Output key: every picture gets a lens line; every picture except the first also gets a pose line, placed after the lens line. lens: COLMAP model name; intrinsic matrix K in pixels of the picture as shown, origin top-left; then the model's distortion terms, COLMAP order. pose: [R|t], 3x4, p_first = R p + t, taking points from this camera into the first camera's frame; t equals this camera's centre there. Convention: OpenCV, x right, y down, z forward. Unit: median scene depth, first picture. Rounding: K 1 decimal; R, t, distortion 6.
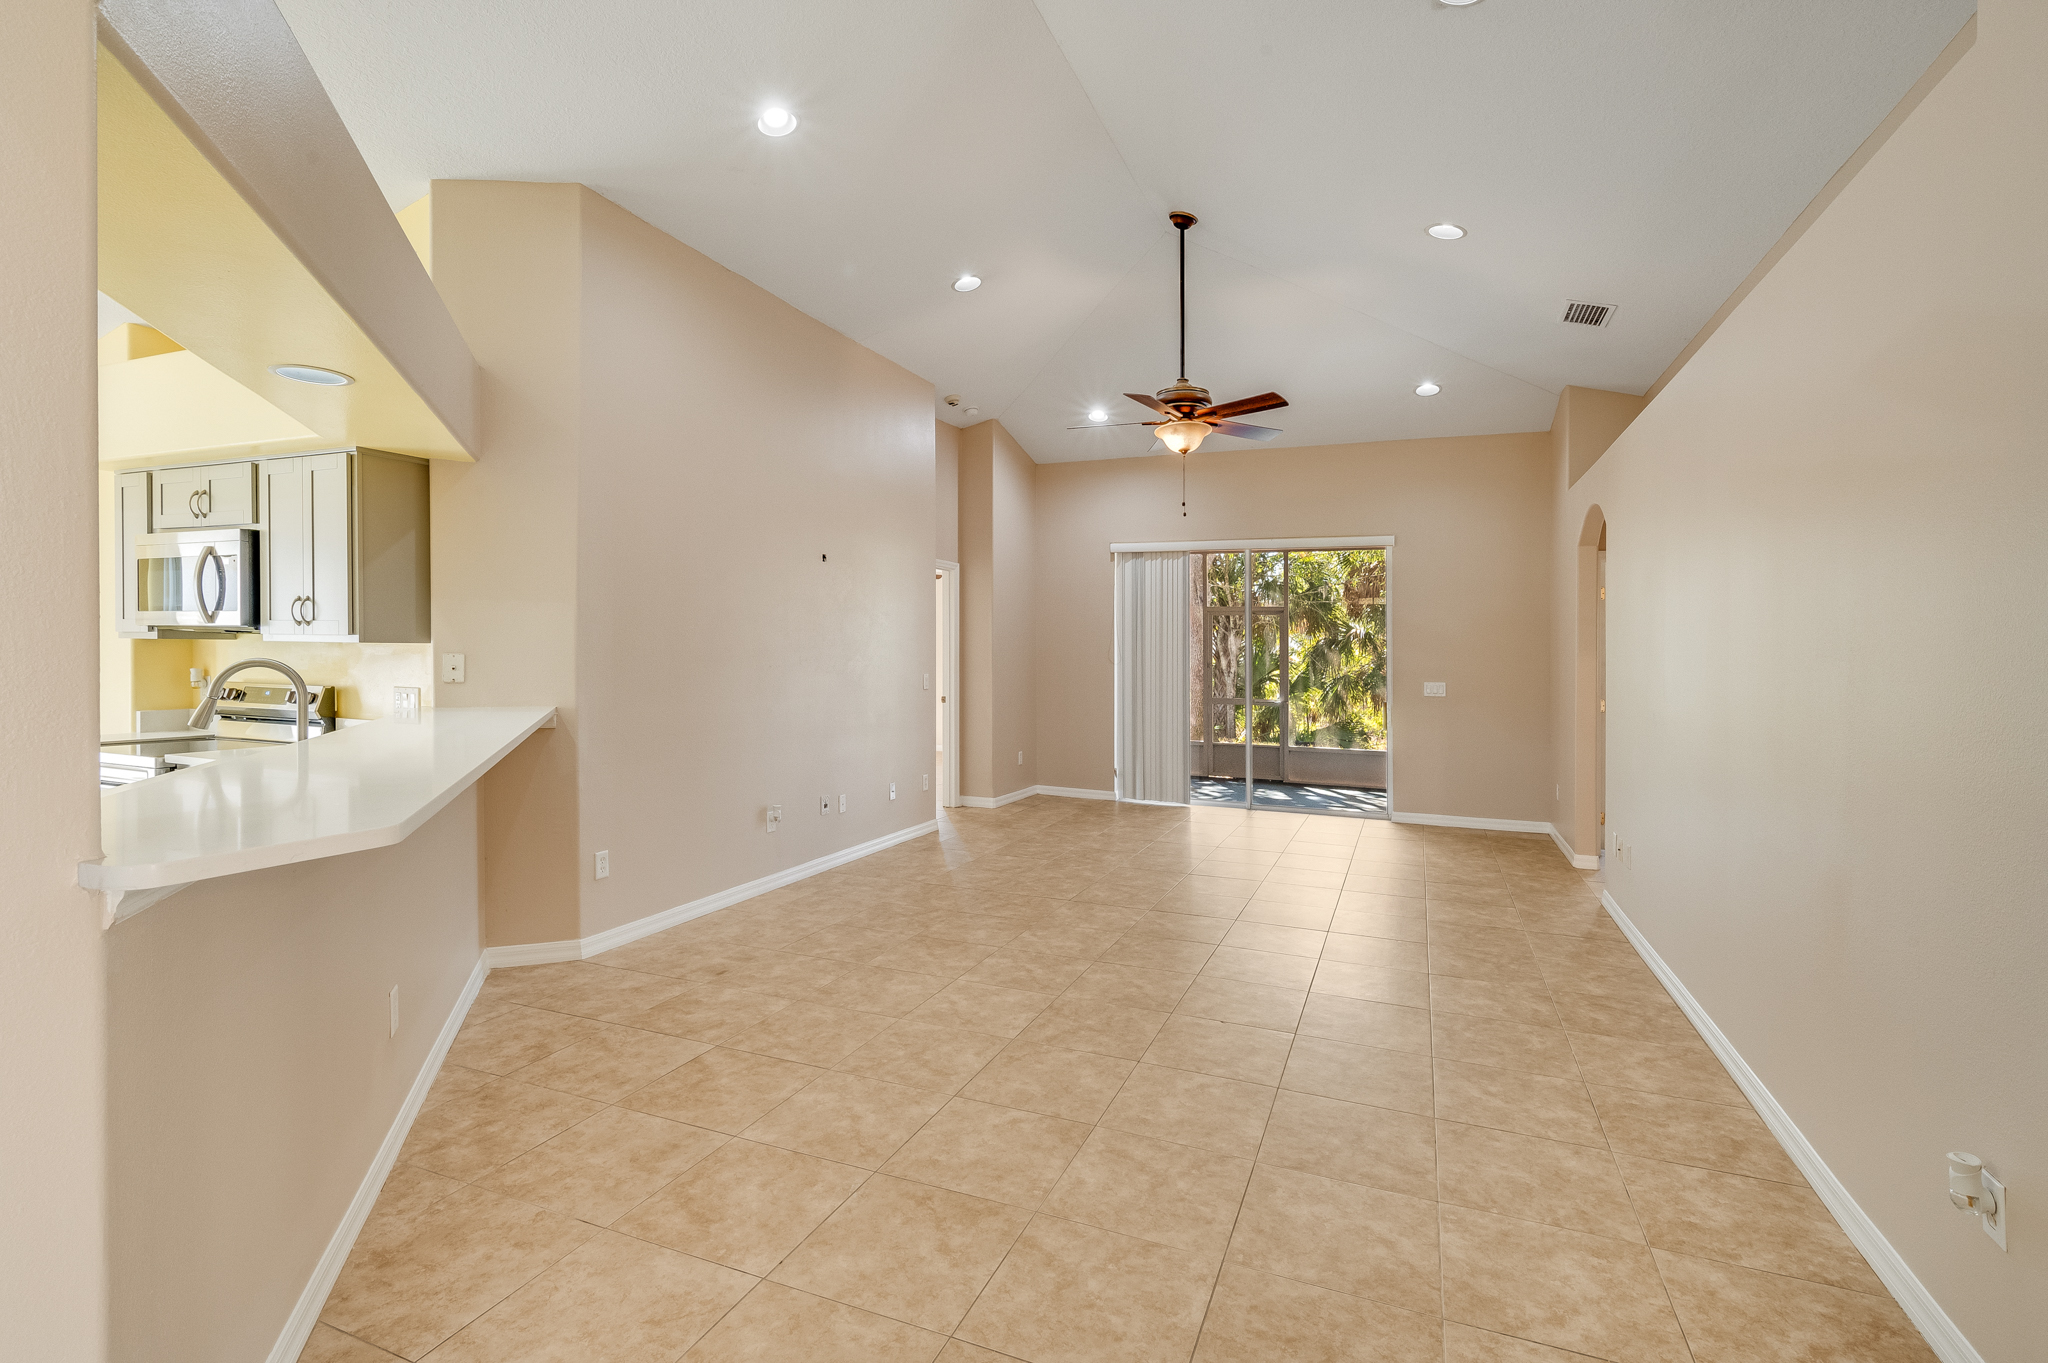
lens RADIAL K [[933.5, 0, 1052.2], [0, 933.5, 647.5], [0, 0, 1]] dist [0.000538, 0.001287]
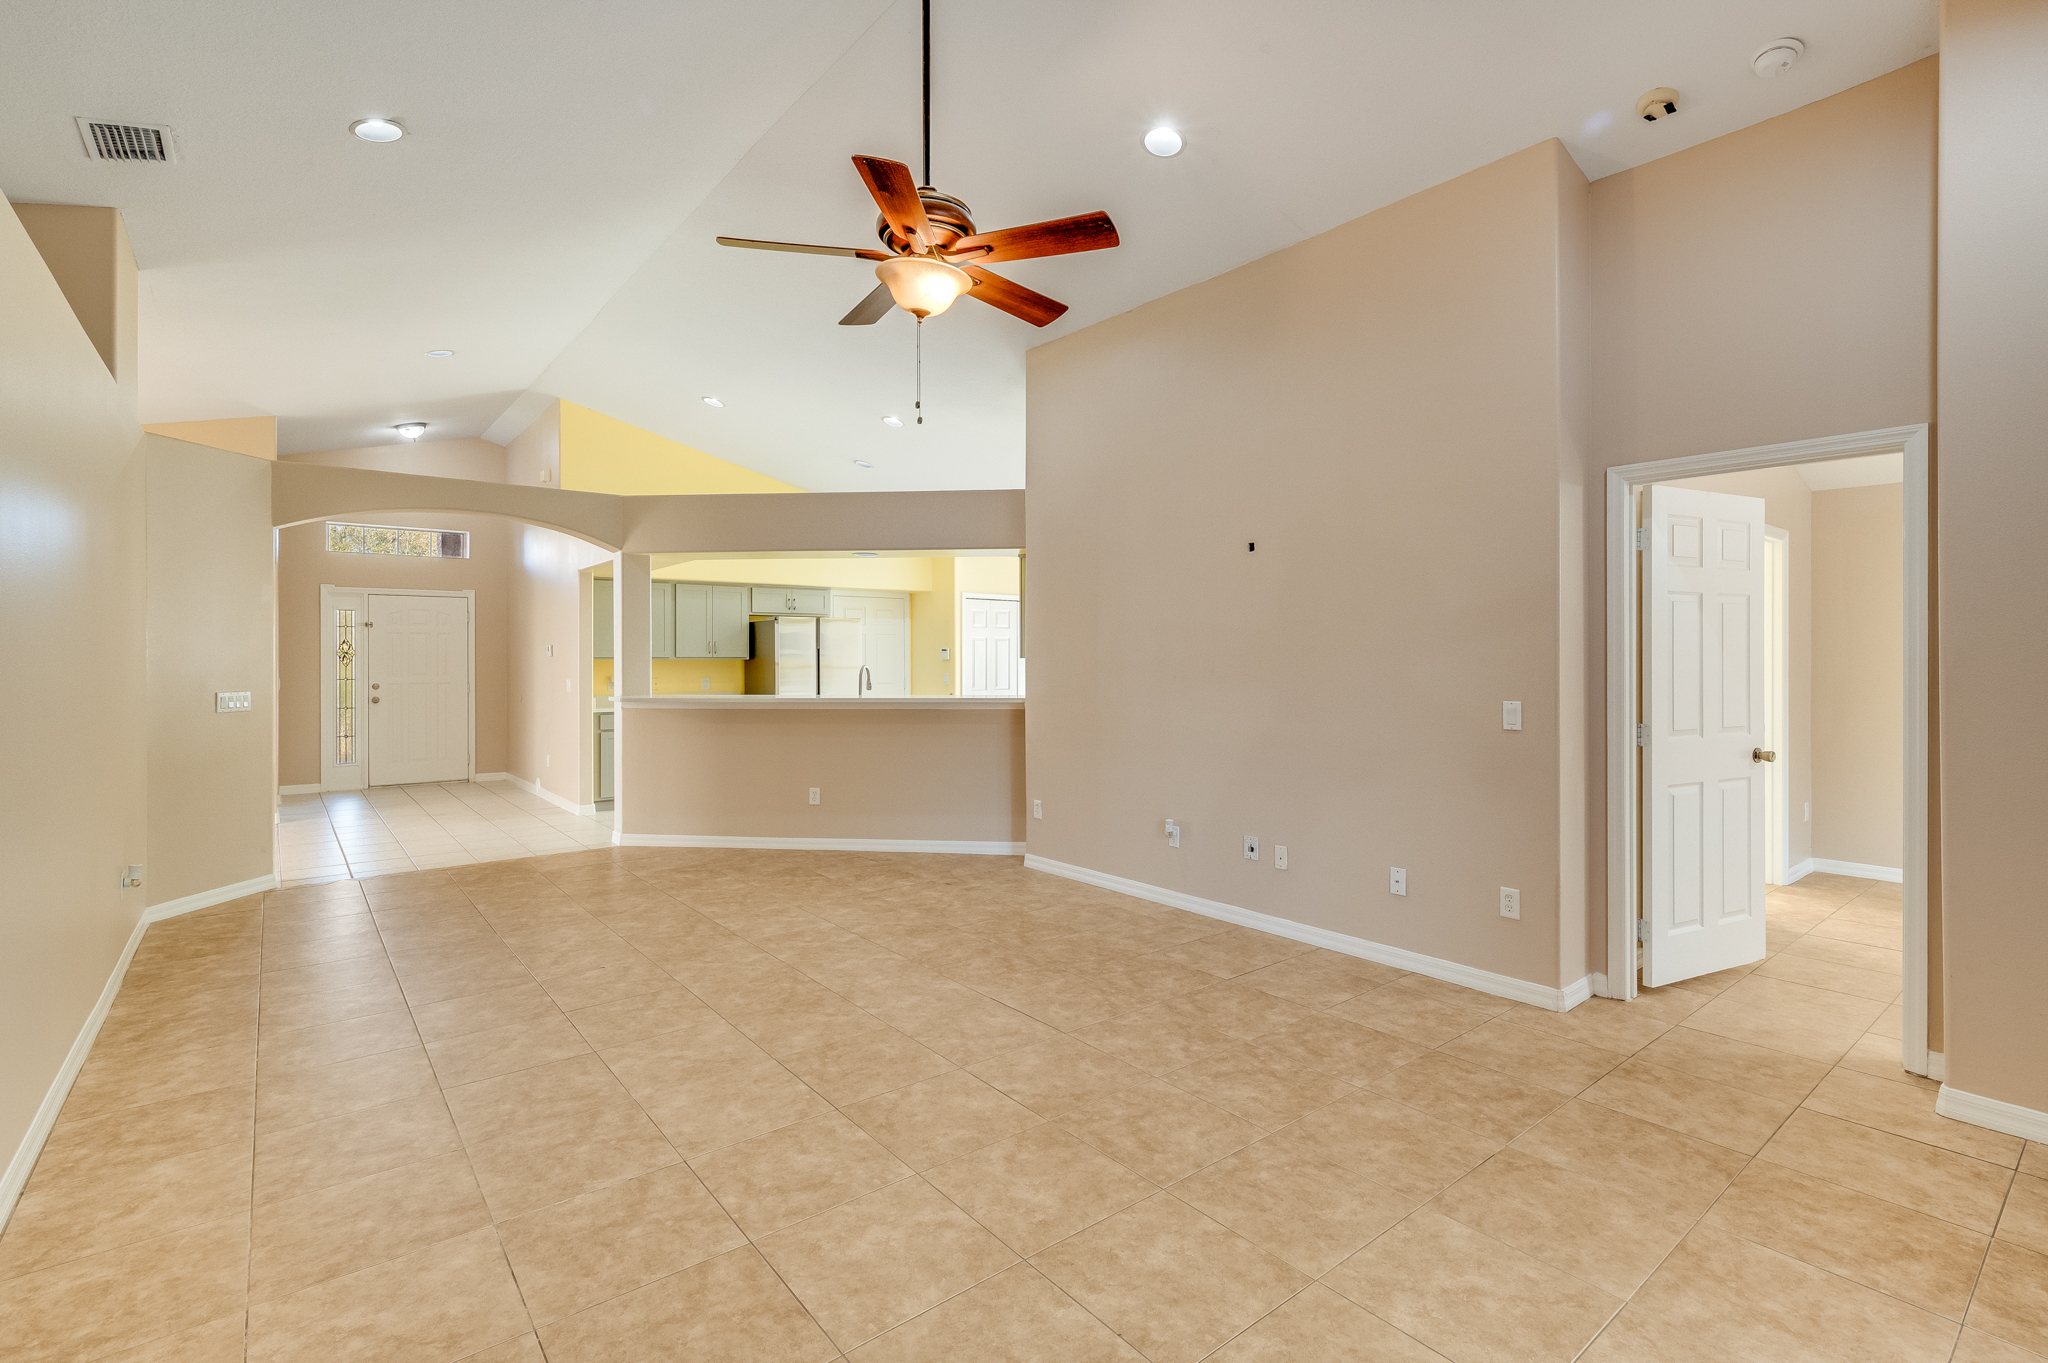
lens RADIAL K [[933.5, 0, 1023.2], [0, 933.5, 667.3], [0, 0, 1]] dist [0.000538, 0.001287]
pose [[-0.496659, -0.005330, -0.867929, 0.763623], [-0.000864, 0.999984, -0.005647, 0.019401], [0.867945, -0.002055, -0.496656, 1.650106]]
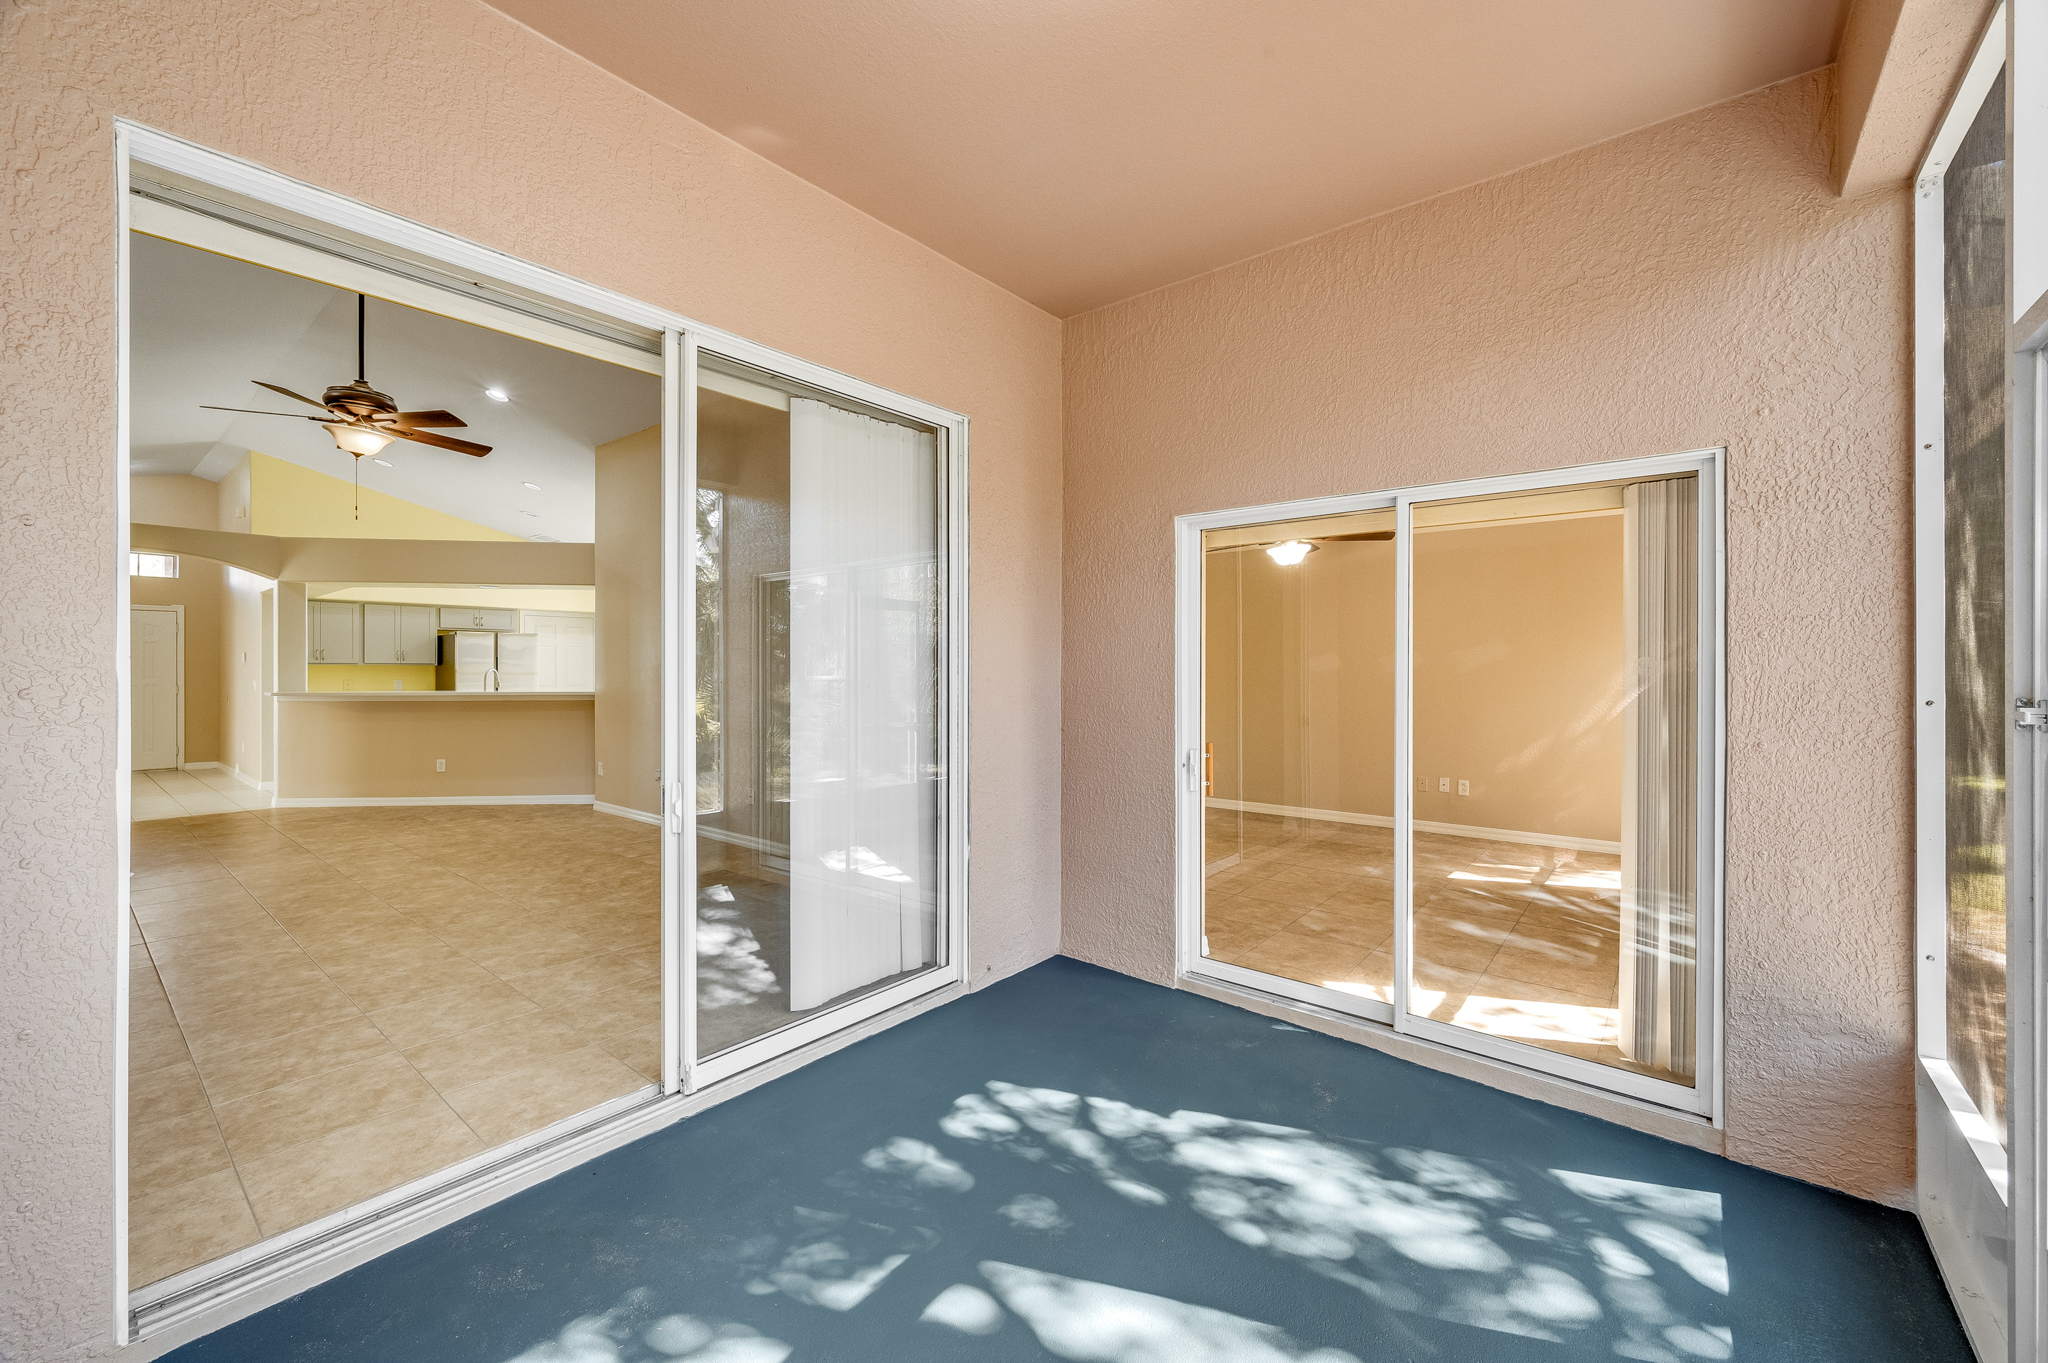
lens RADIAL K [[807.5, 0, 1025.6], [0, 807.5, 676.9], [0, 0, 1]] dist [-0.005732, 0.000490]
pose [[-0.302448, -0.004091, -0.953157, 0.932805], [0.001036, 0.999989, -0.004621, 0.039162], [0.953165, -0.002385, -0.302440, 2.473302]]
